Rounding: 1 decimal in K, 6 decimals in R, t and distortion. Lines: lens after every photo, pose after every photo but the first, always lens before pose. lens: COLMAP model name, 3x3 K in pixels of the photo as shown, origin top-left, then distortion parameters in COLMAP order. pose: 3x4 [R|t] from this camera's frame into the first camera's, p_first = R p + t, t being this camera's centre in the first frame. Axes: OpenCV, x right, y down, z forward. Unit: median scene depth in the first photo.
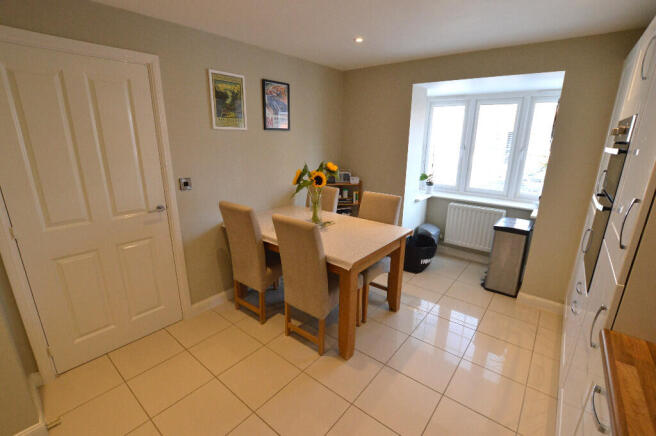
lens RADIAL K [[292.9, 0, 334.7], [0, 292.9, 218.6], [0, 0, 1]] dist [-0.032079, 0.003840]
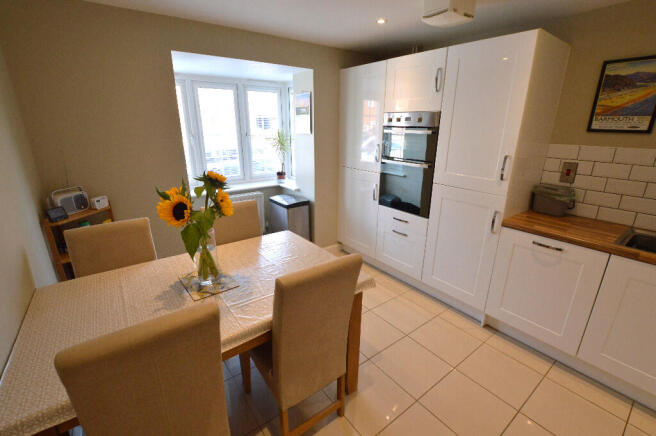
lens RADIAL K [[292.9, 0, 330.4], [0, 292.9, 217.6], [0, 0, 1]] dist [-0.032079, 0.003840]
pose [[0.263796, -0.307556, 0.914233, -0.404139], [0.255658, 0.936201, 0.241178, -0.147434], [-0.930081, 0.170109, 0.325595, 0.461844]]
